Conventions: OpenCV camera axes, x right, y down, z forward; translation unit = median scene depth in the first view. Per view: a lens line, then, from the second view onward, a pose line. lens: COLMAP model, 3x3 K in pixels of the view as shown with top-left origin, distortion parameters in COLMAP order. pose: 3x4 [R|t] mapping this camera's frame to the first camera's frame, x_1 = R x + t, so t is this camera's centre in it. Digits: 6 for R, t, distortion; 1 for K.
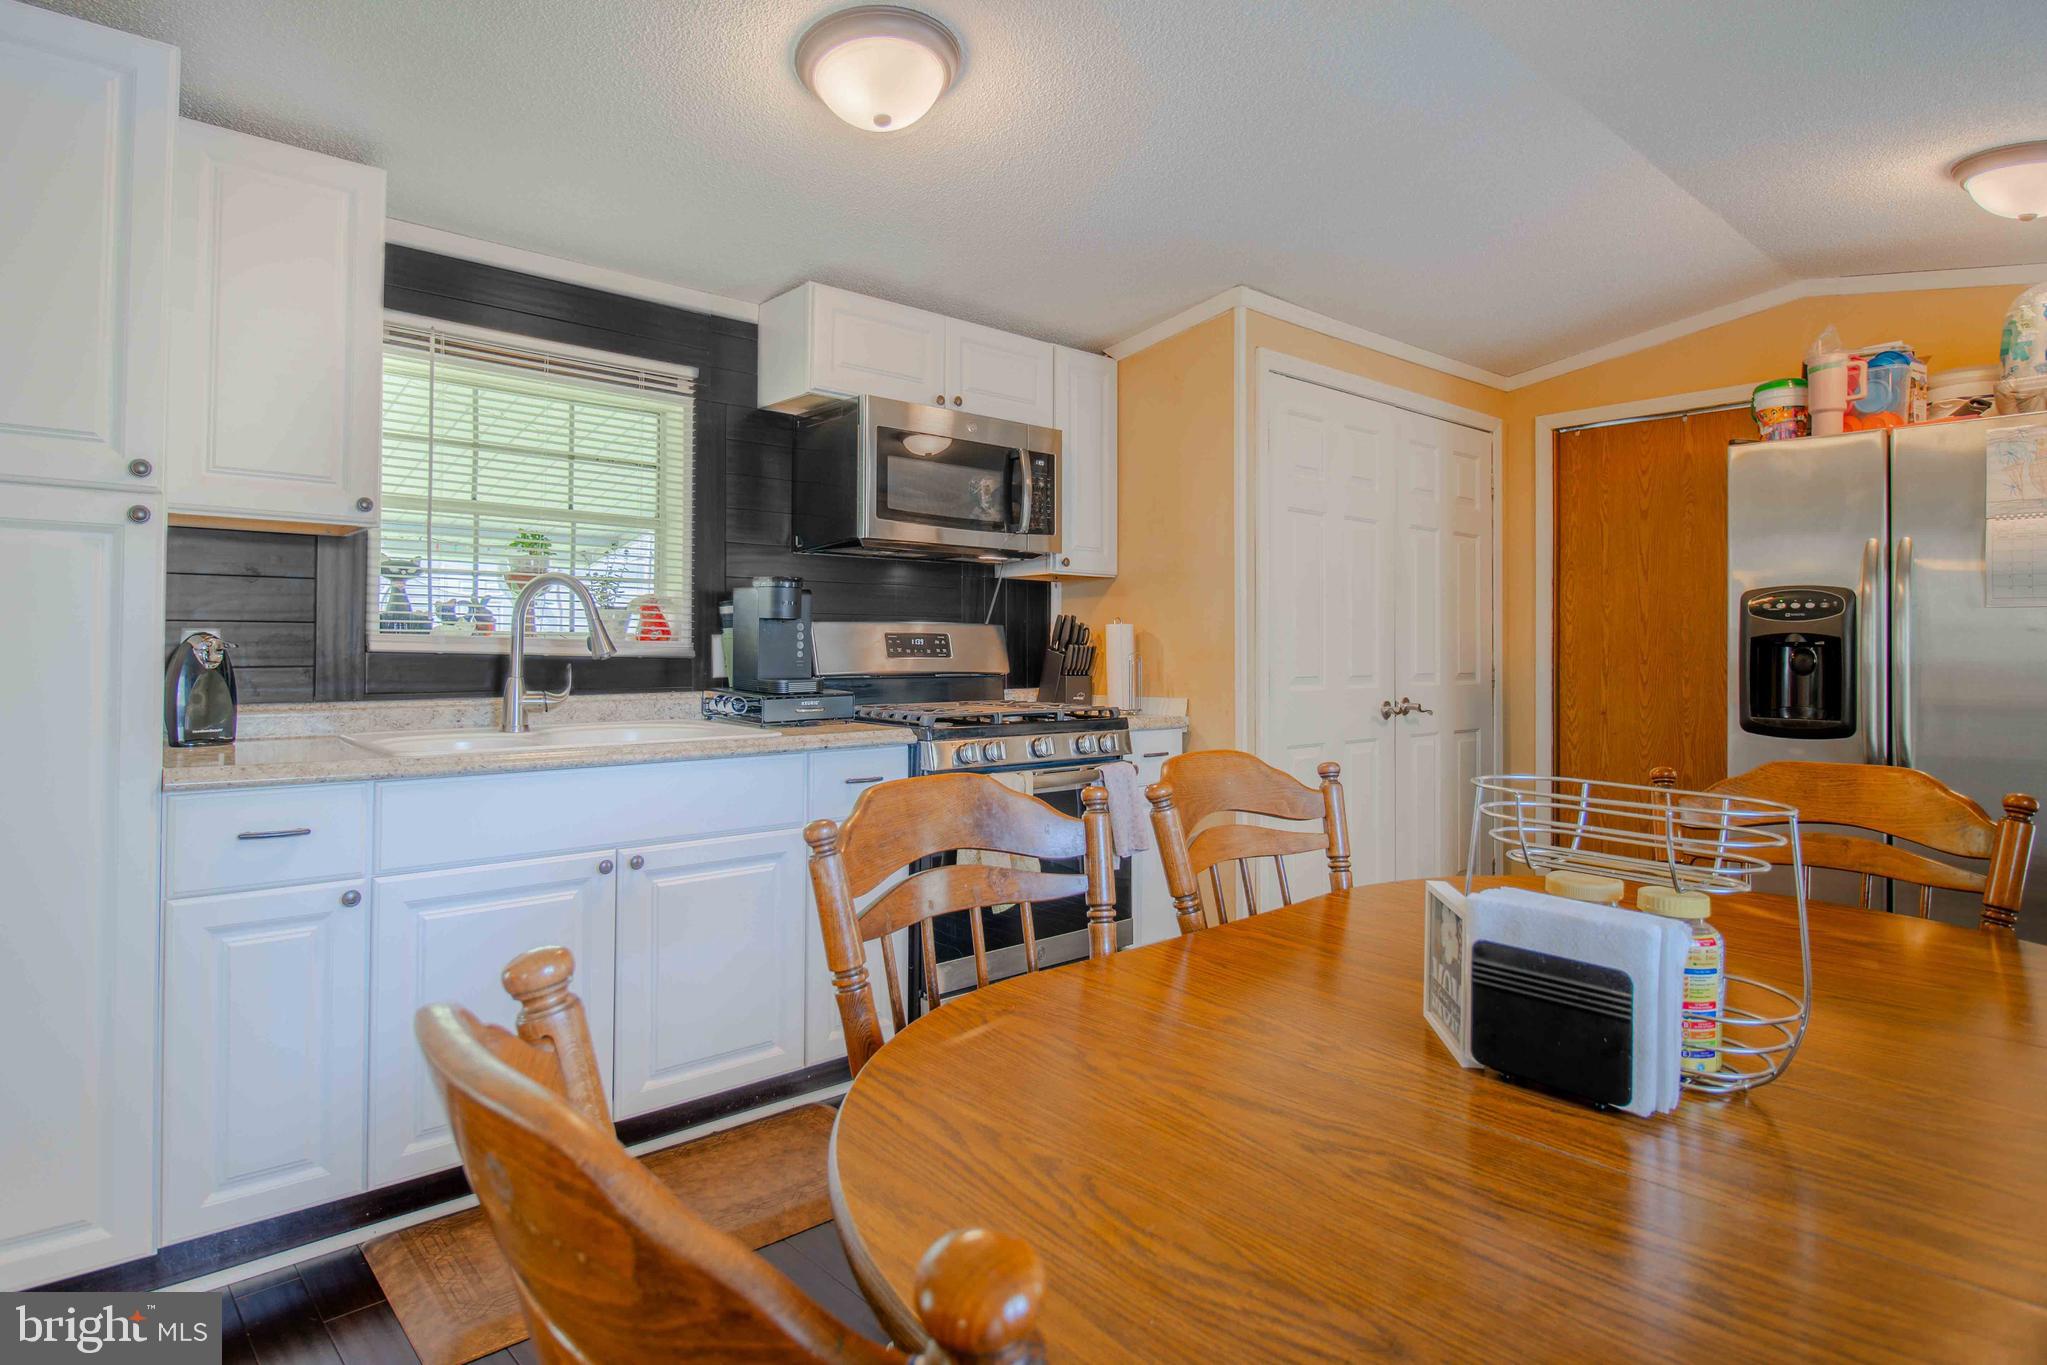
lens RADIAL K [[1097.8, 0, 997.4], [0, 1097.8, 623.0], [0, 0, 1]] dist [-0.009787, 0.000175]
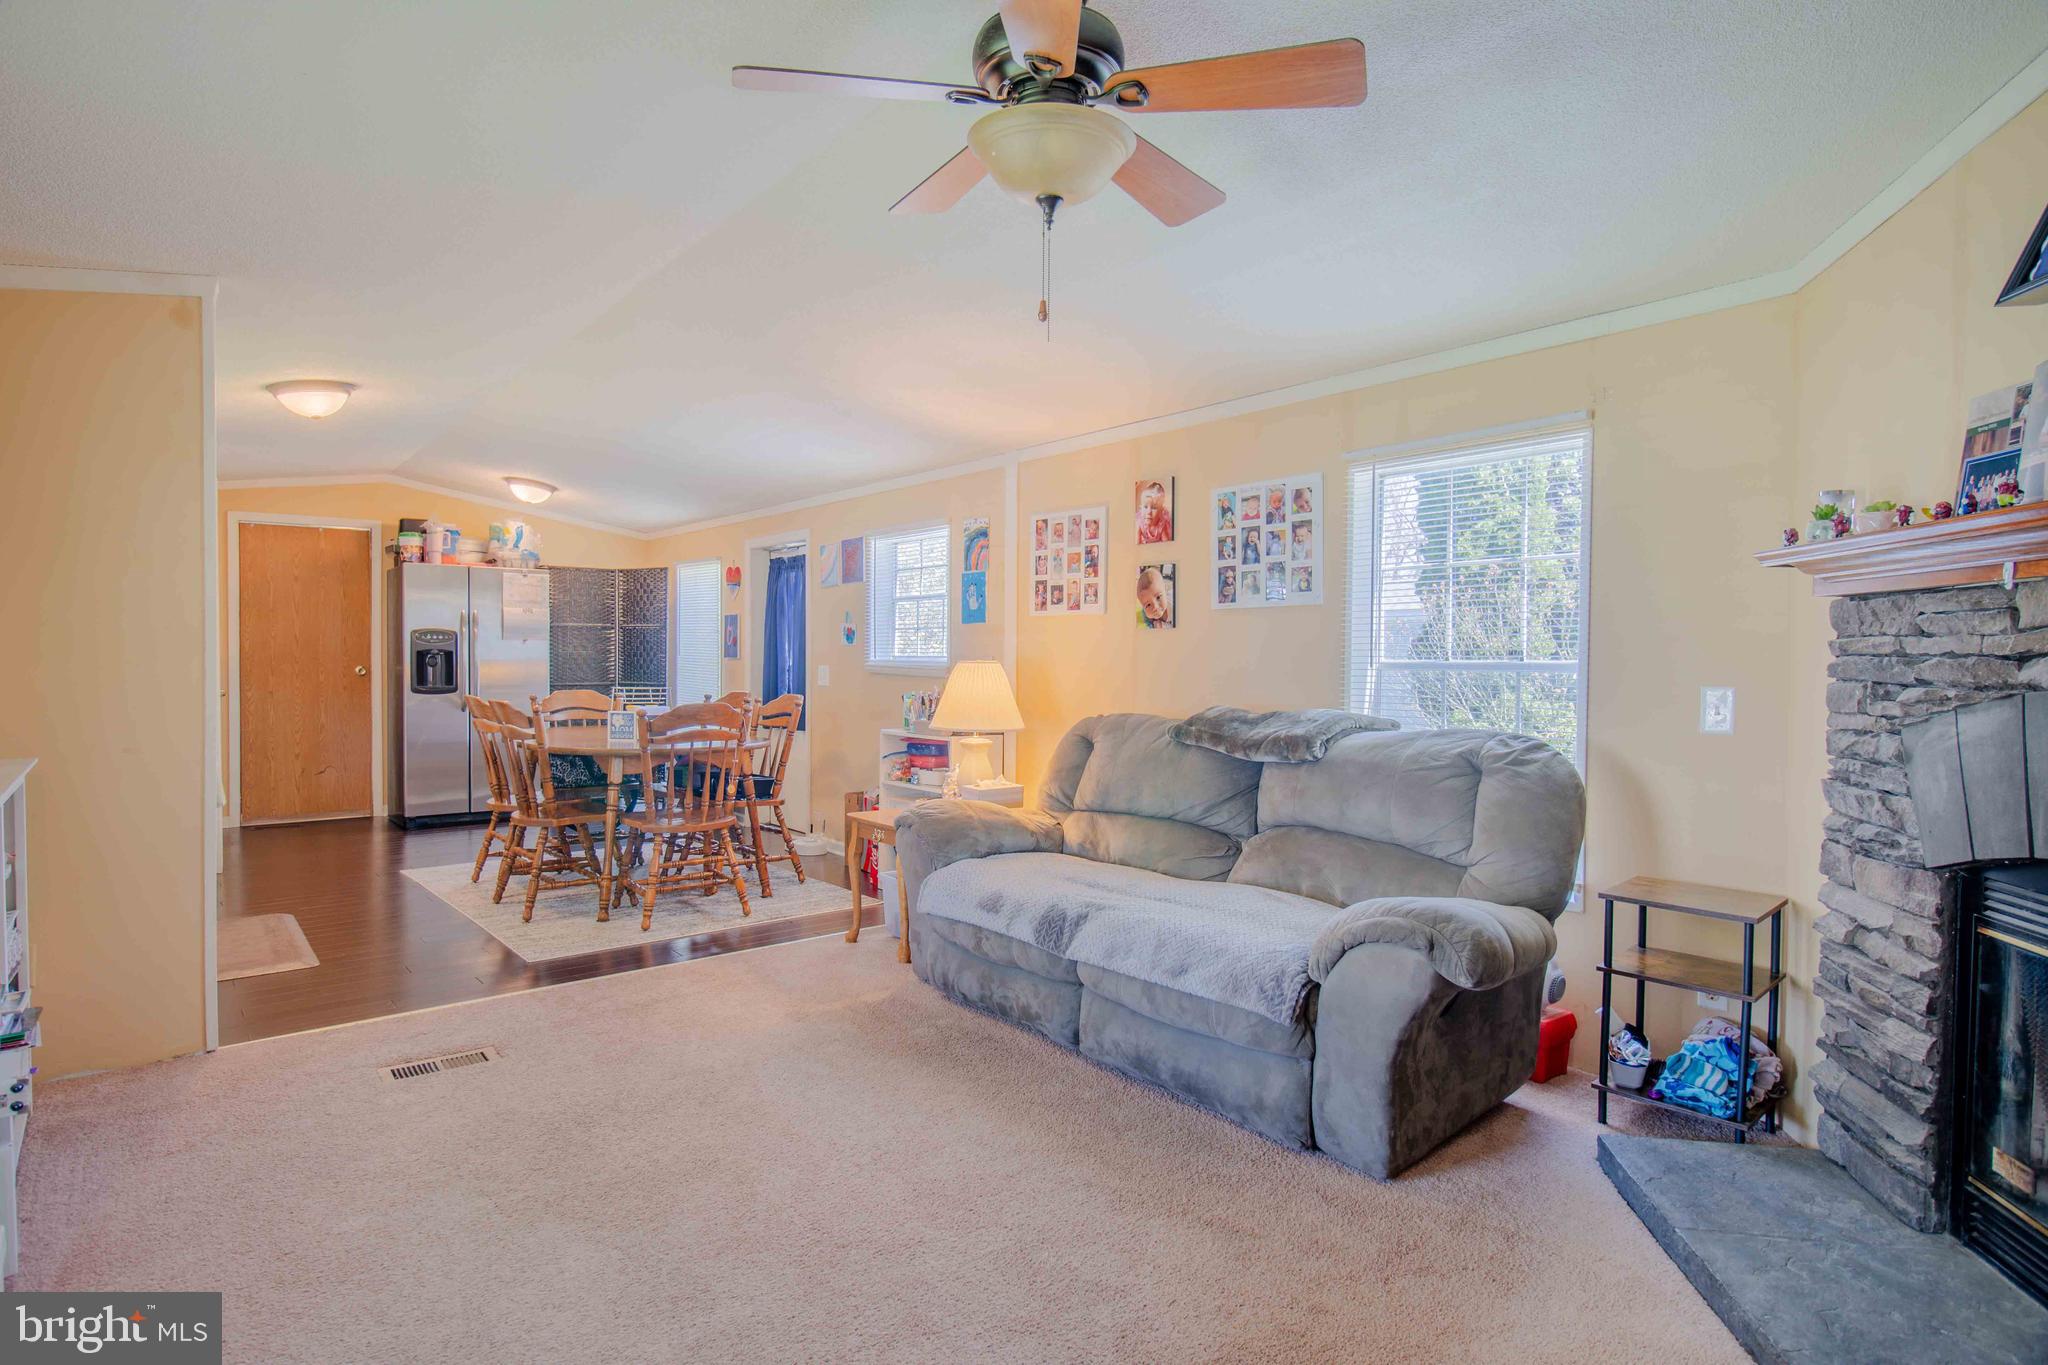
lens RADIAL K [[1094.2, 0, 1024.0], [0, 1094.2, 682.5], [0, 0, 1]] dist [0.017556, -0.011632]
pose [[0.041036, -0.035016, 0.998544, -1.558909], [-0.025762, 0.999016, 0.036092, -0.035989], [-0.998825, -0.027206, 0.040094, -0.345611]]
